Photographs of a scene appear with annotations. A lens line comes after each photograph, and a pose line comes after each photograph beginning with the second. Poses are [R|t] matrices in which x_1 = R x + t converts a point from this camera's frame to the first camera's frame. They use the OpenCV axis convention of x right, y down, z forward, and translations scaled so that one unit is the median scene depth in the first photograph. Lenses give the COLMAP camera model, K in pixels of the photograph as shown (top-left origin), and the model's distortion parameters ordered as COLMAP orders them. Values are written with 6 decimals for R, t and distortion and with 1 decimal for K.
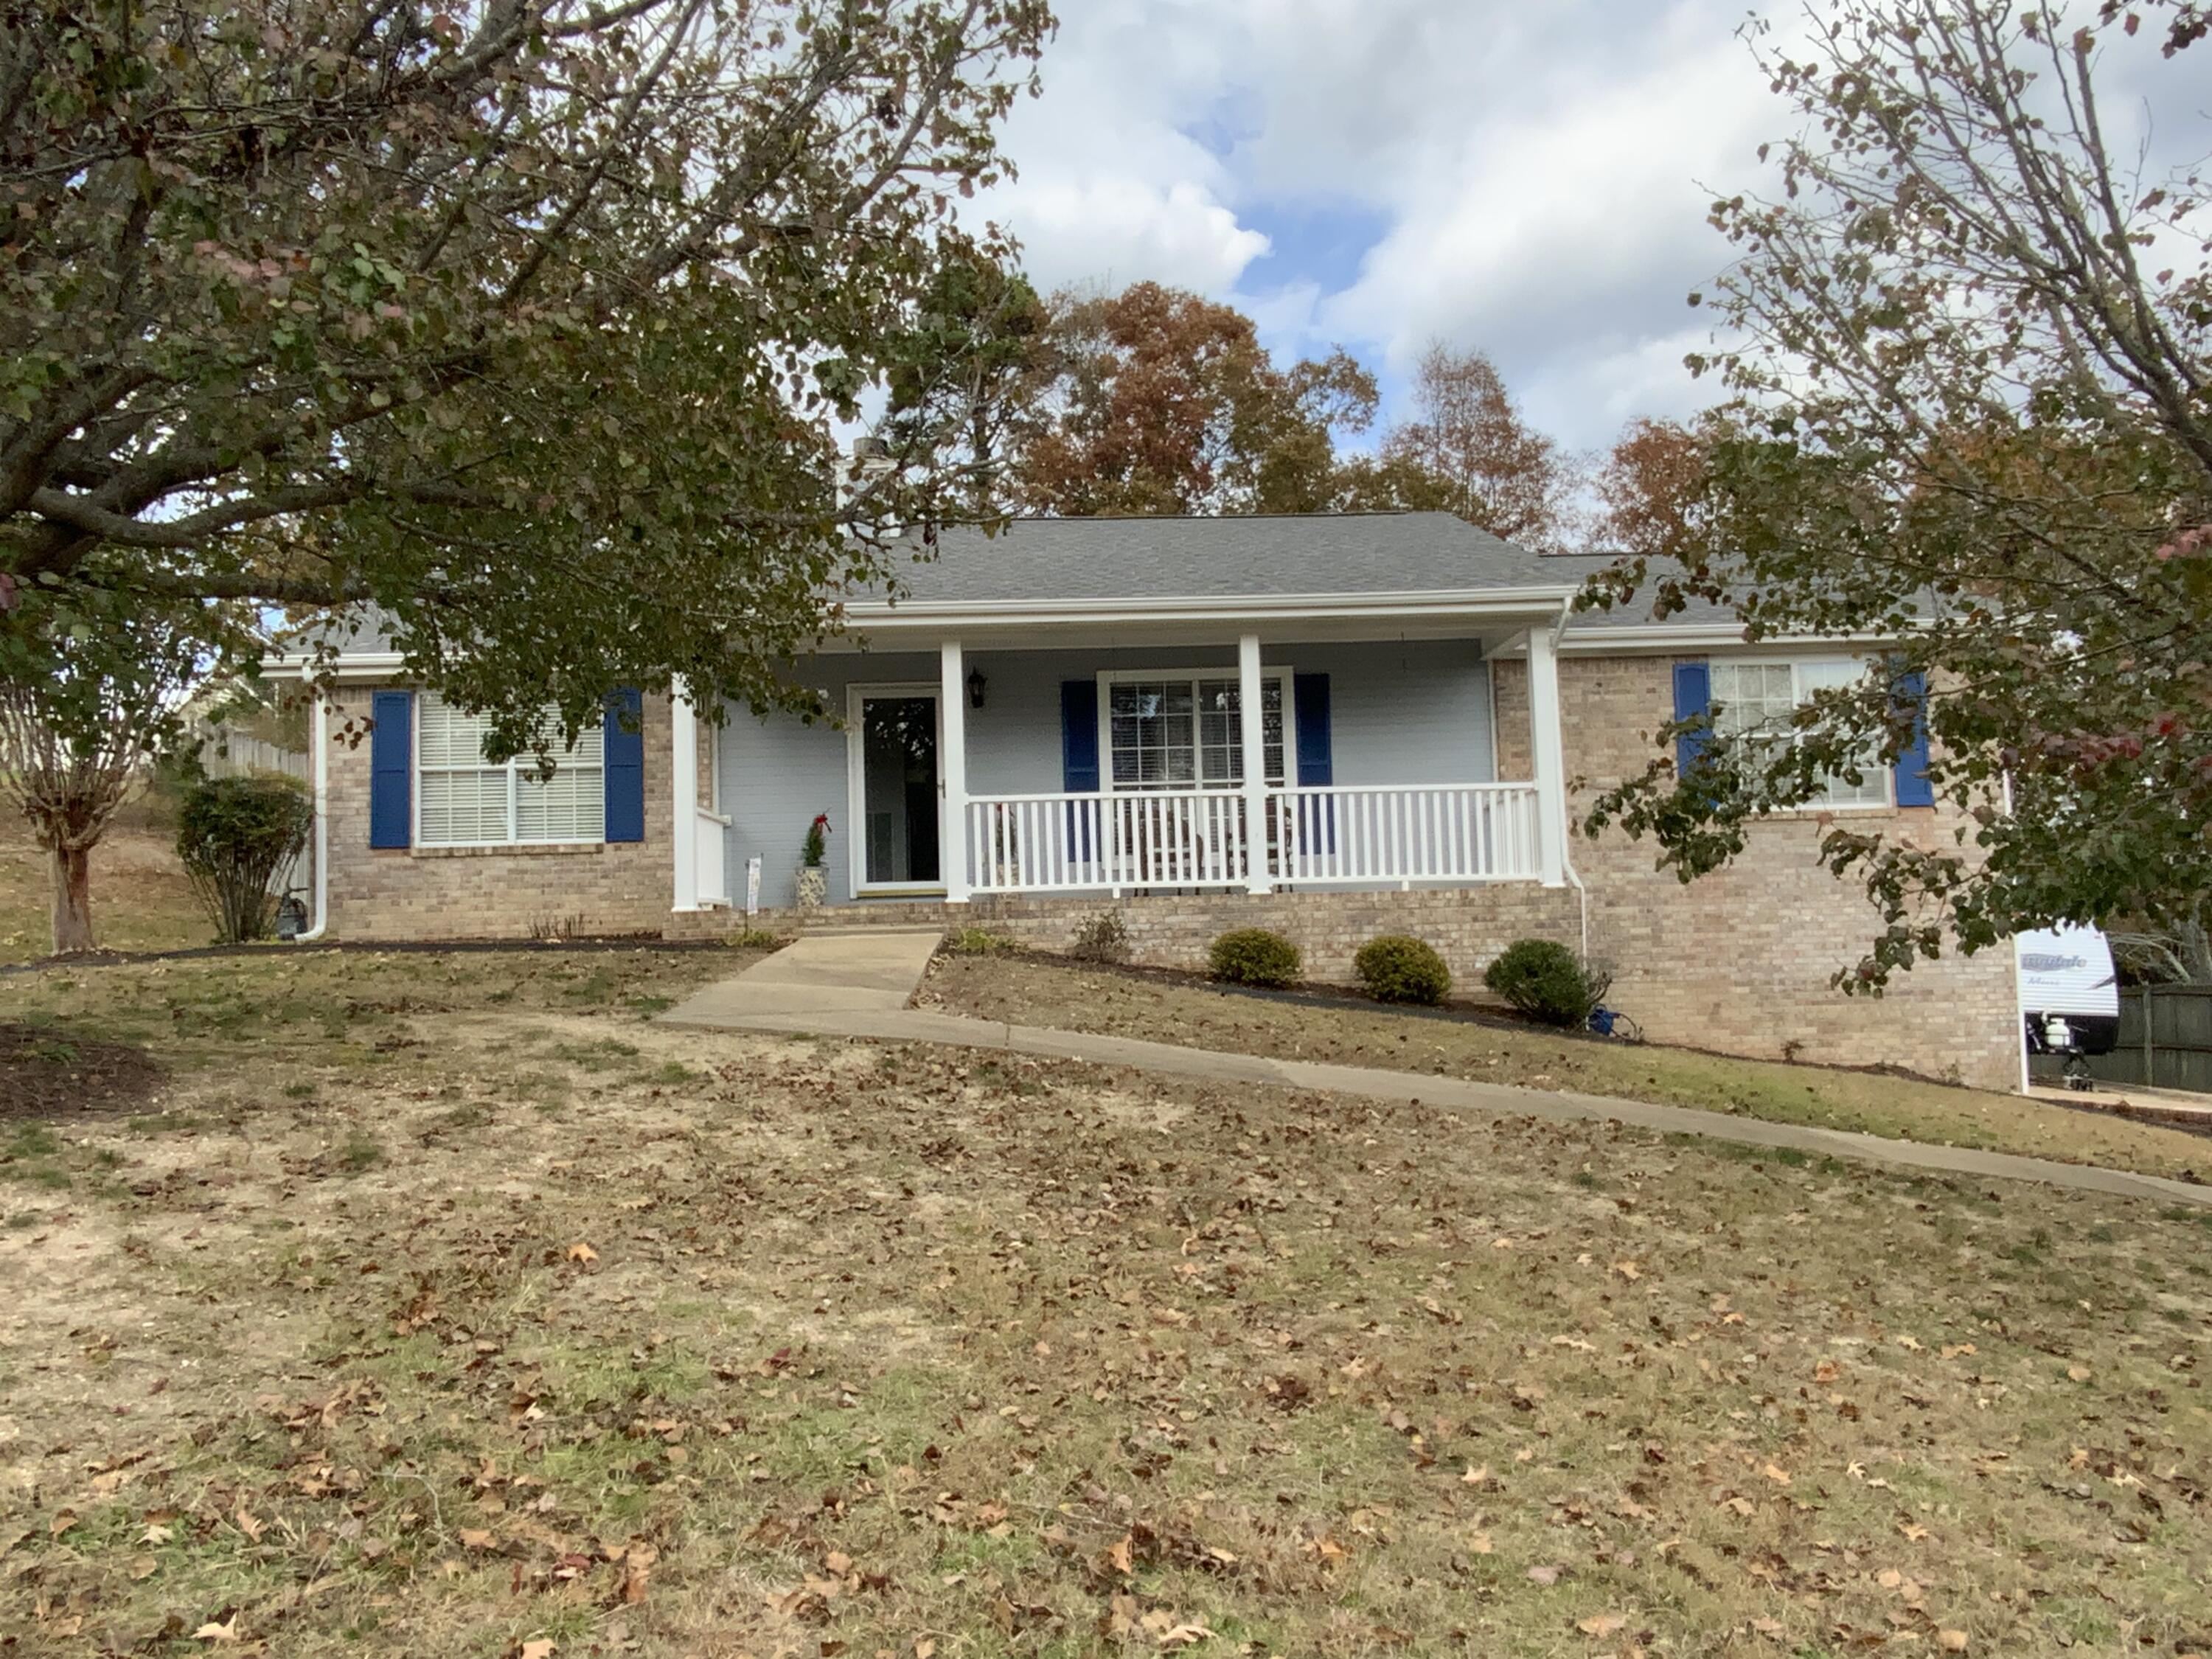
lens RADIAL K [[1611.7, 0, 1104.6], [0, 1611.7, 815.4], [0, 0, 1]] dist [0.050632, -0.002361]
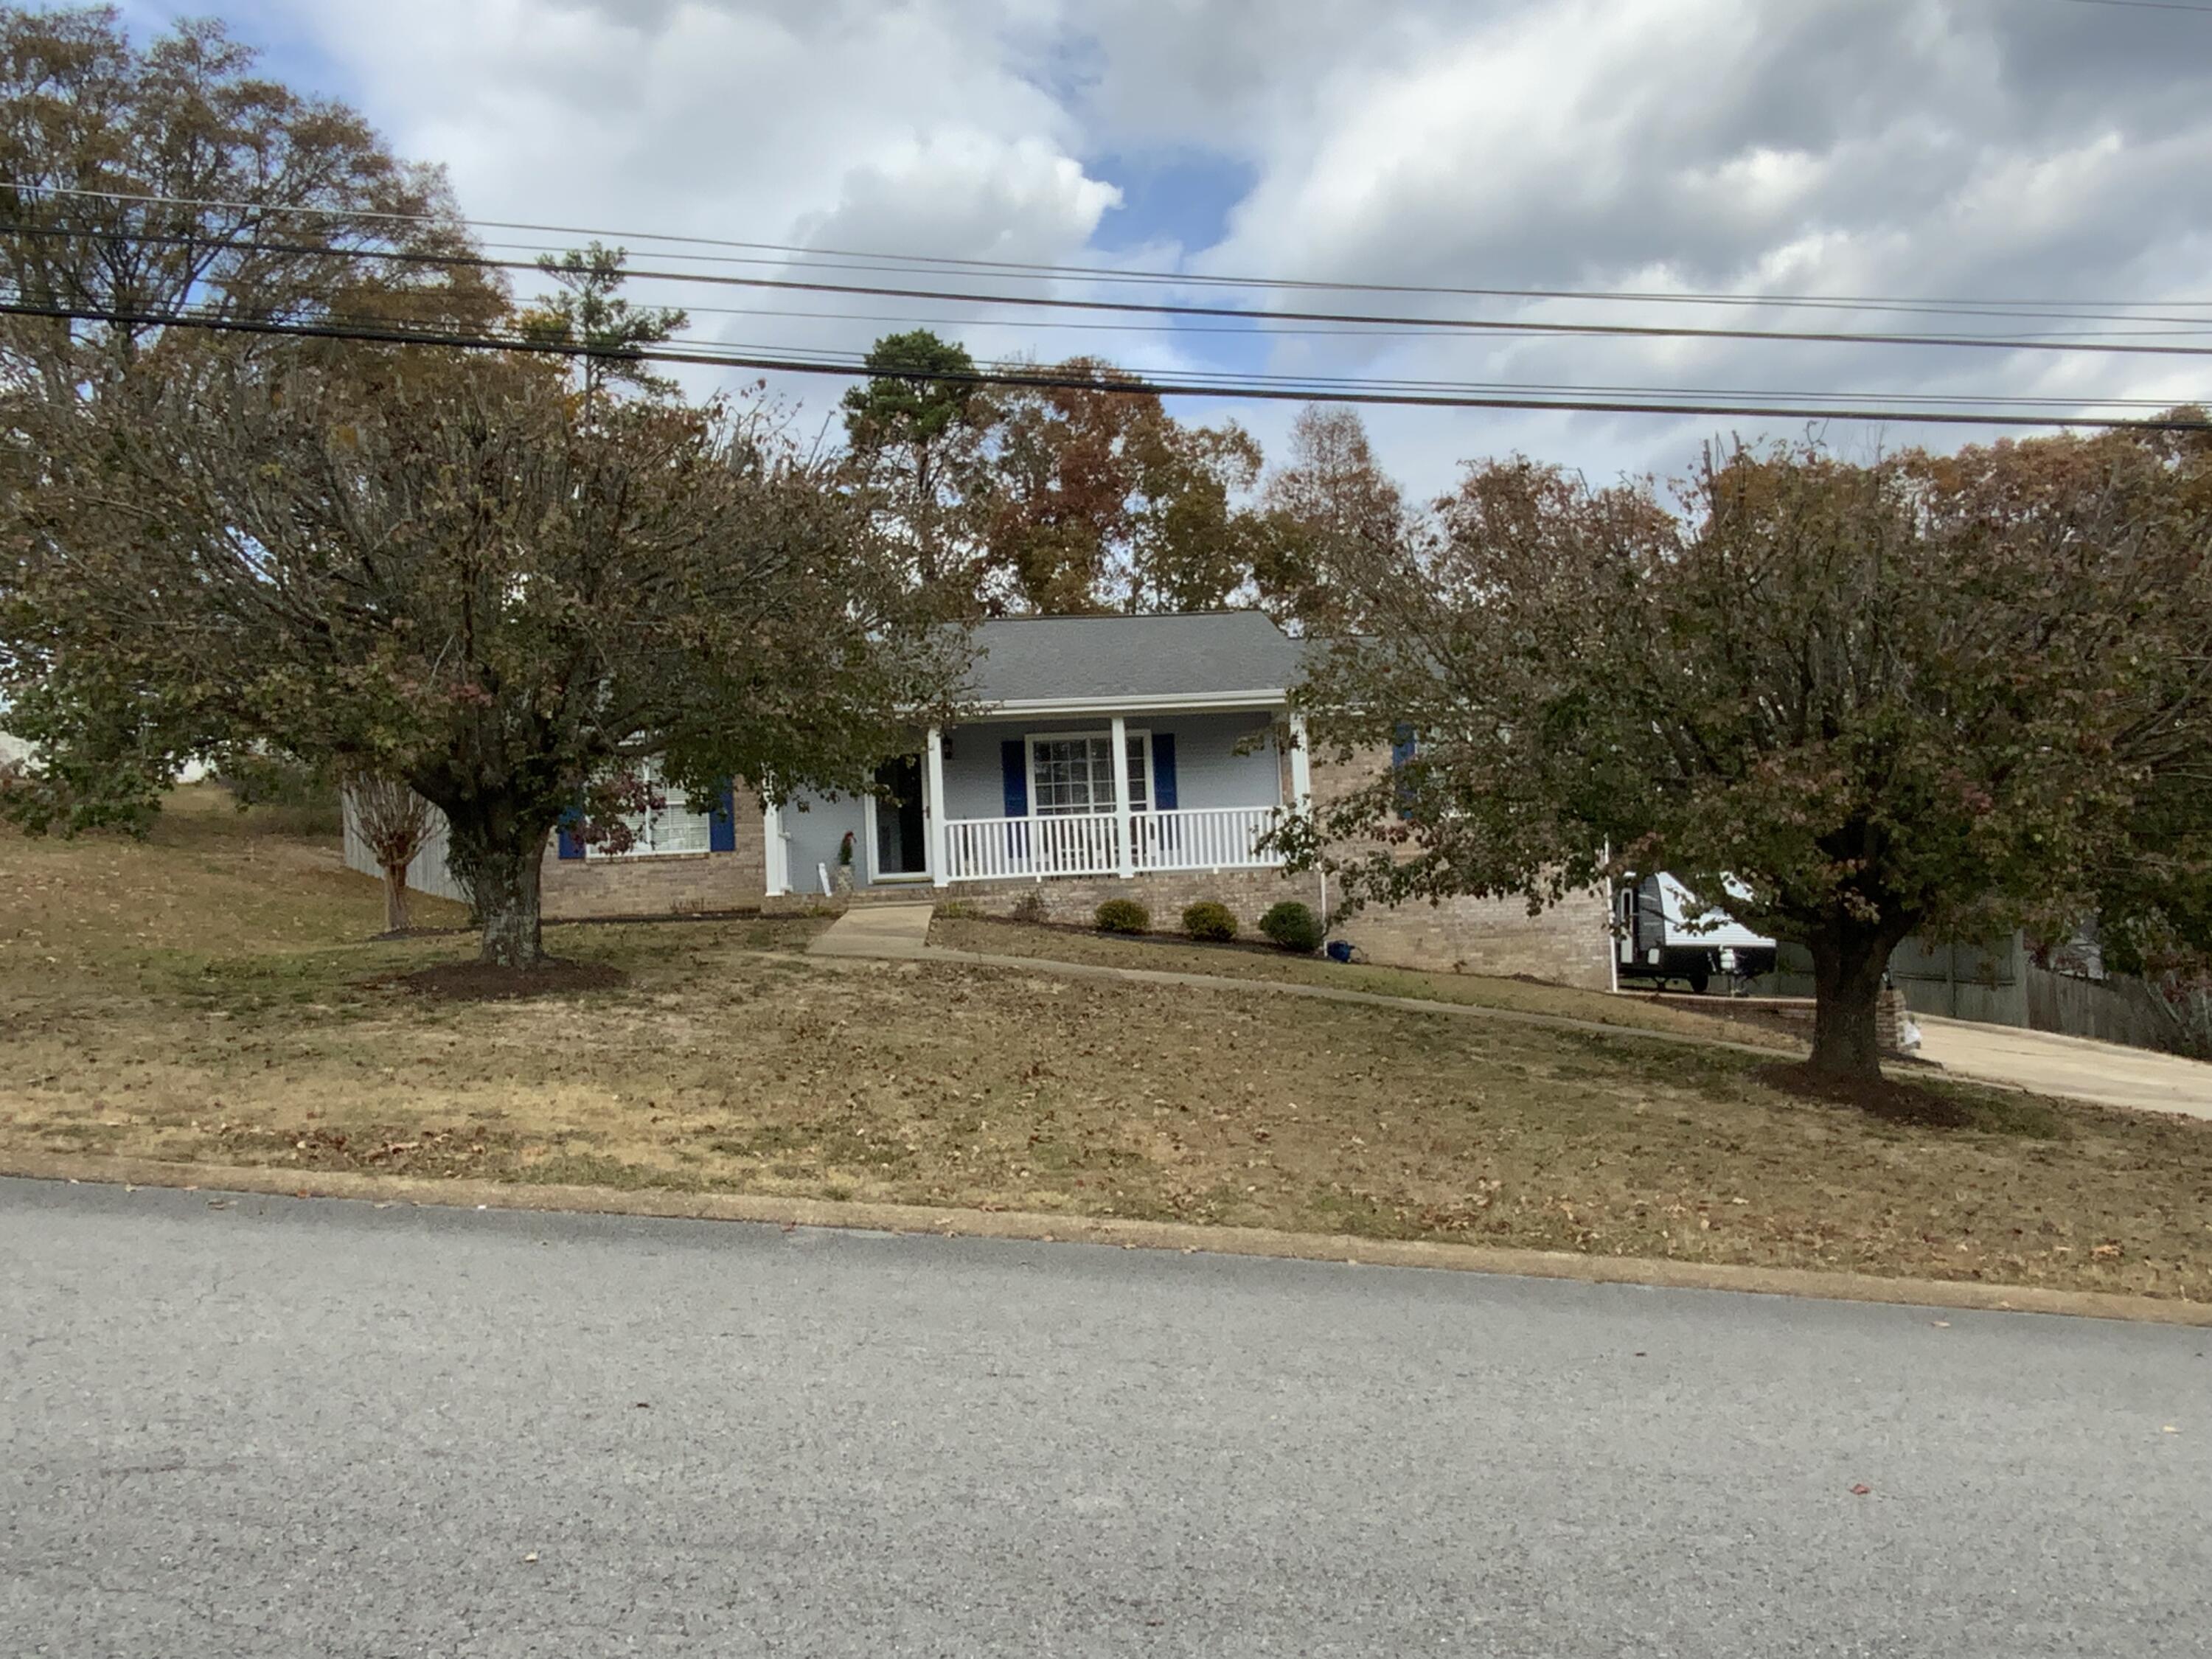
lens RADIAL K [[1611.7, 0, 1104.6], [0, 1611.7, 815.4], [0, 0, 1]] dist [0.050632, -0.002361]
pose [[0.999047, -0.018949, 0.039328, 0.010840], [0.018090, 0.999593, 0.022075, -0.049838], [-0.039730, -0.021342, 0.998982, -0.619408]]
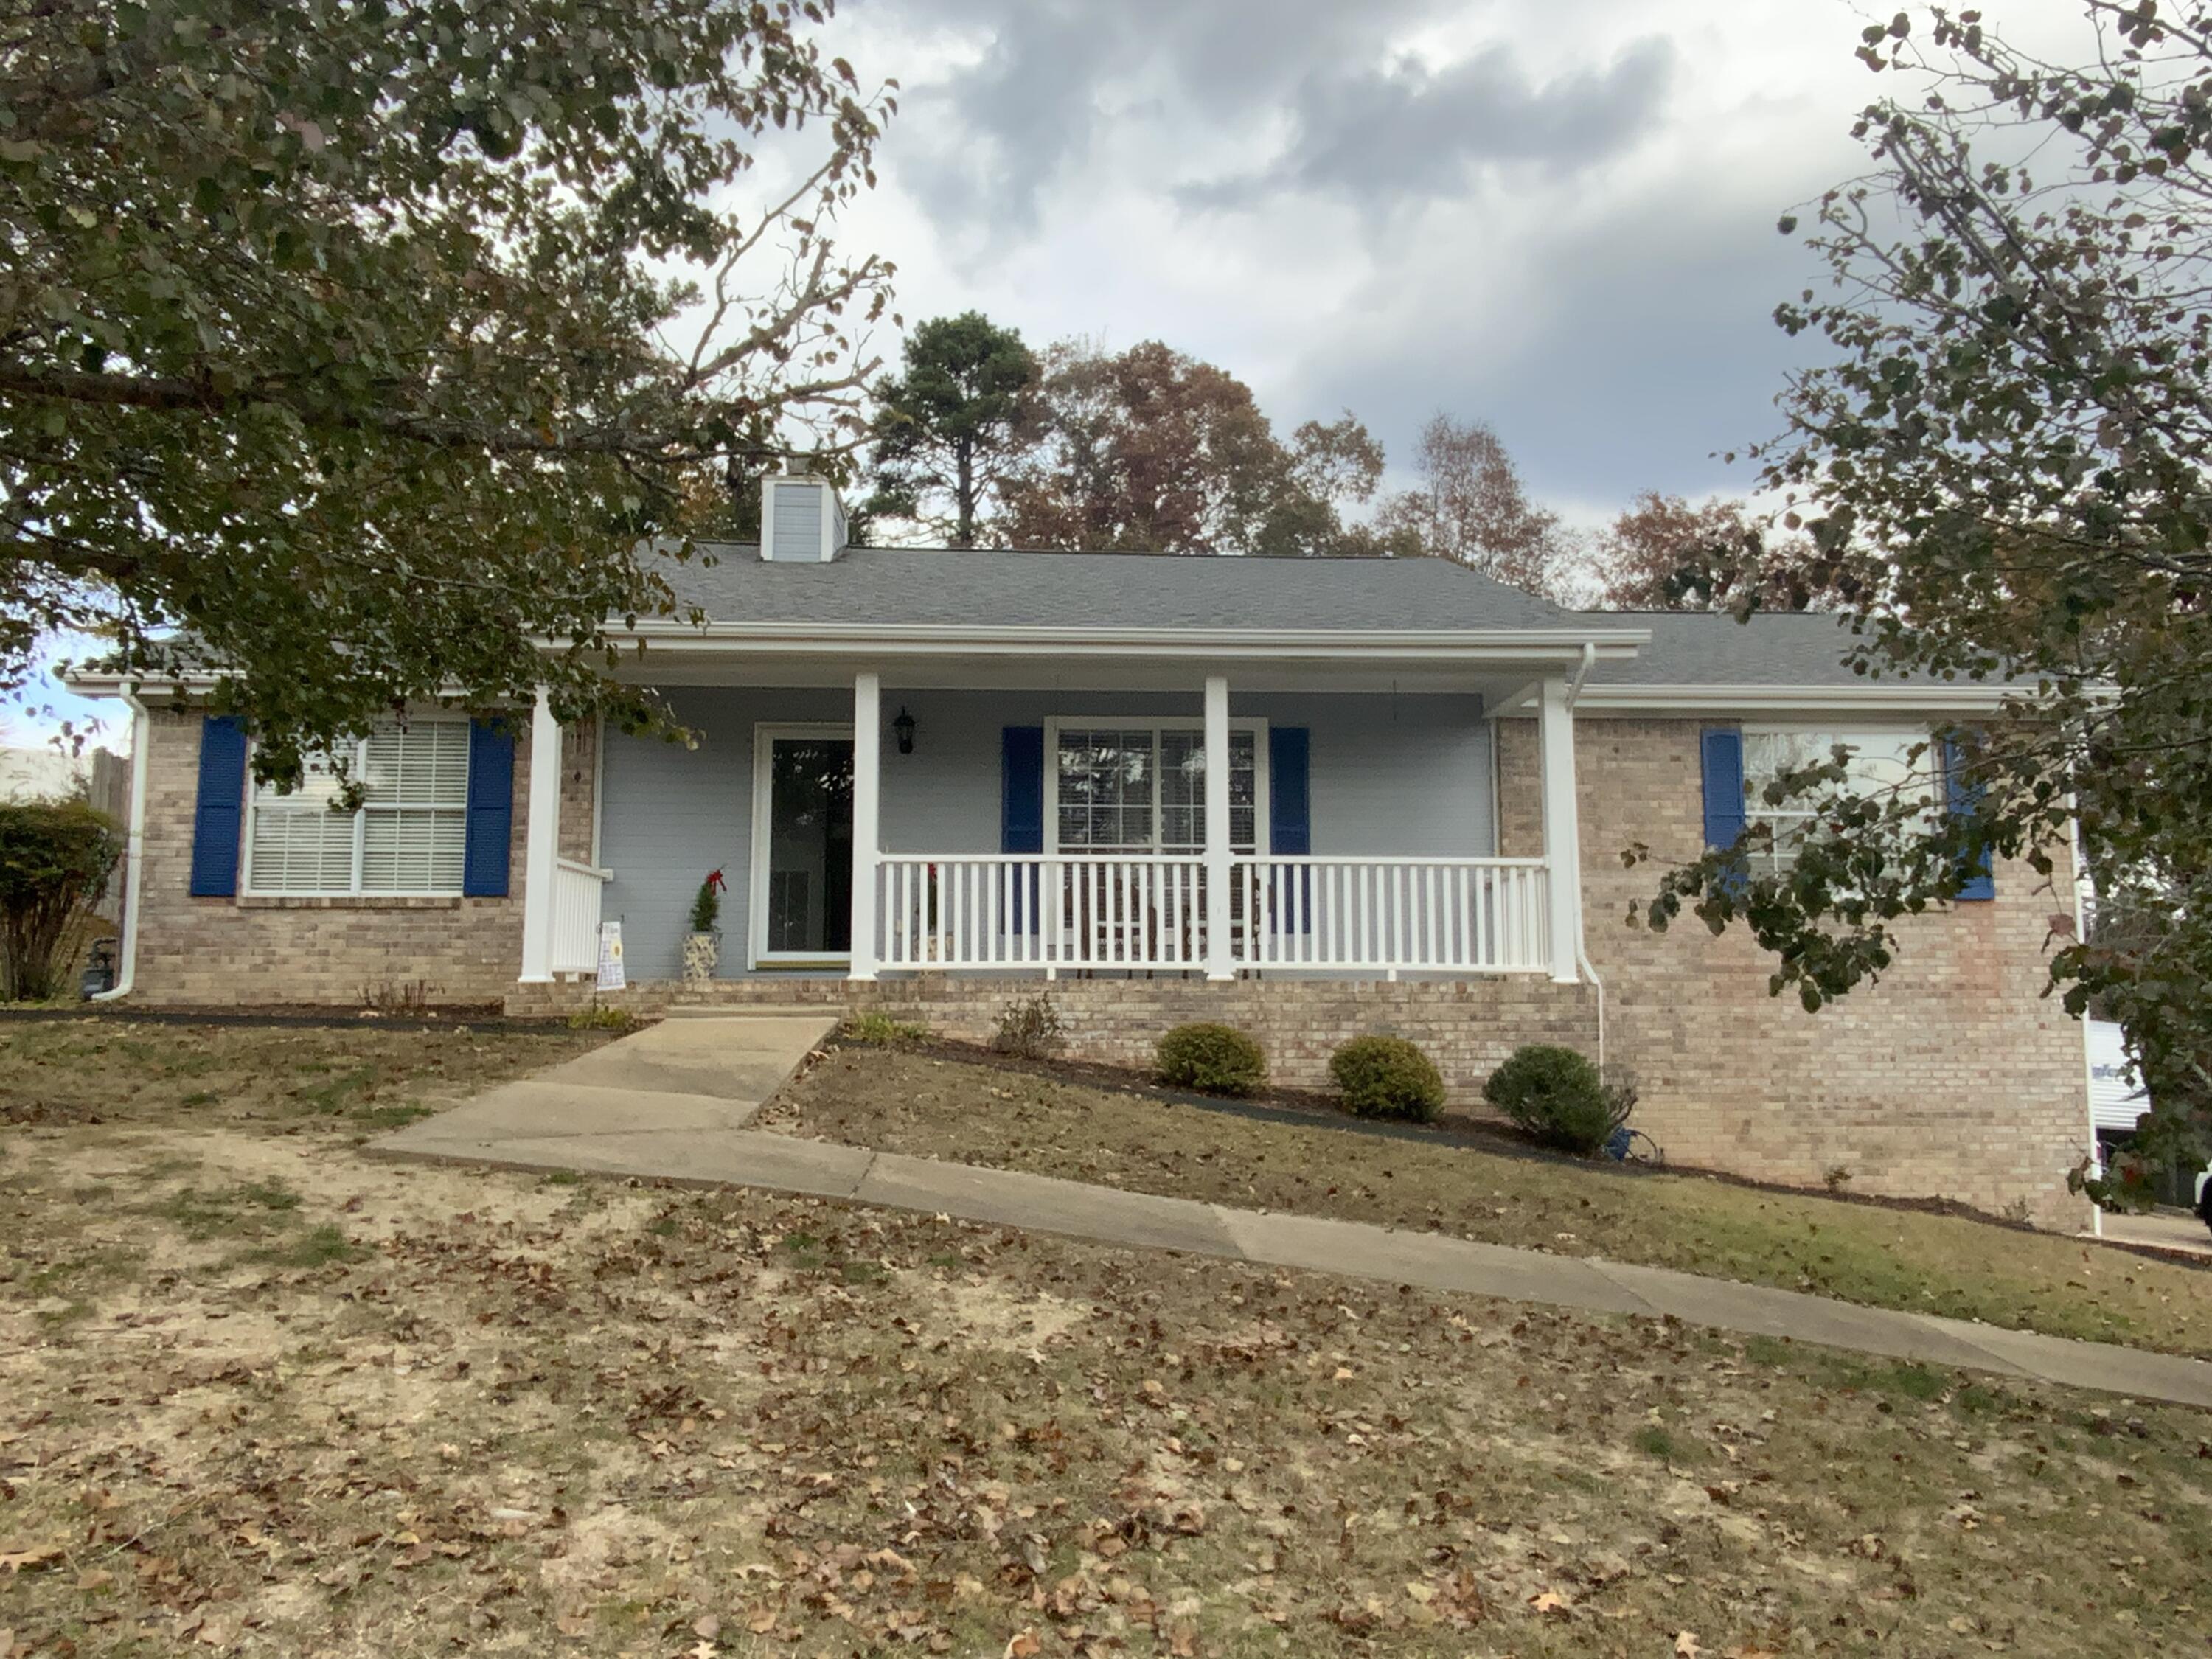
lens RADIAL K [[1575.9, 0, 1106.0], [0, 1575.9, 829.5], [0, 0, 1]] dist [0.085496, -0.147738]
pose [[0.999526, 0.029818, 0.007649, 0.027109], [-0.029555, 0.999035, -0.032477, -0.001682], [-0.008610, 0.032236, 0.999443, 0.166518]]
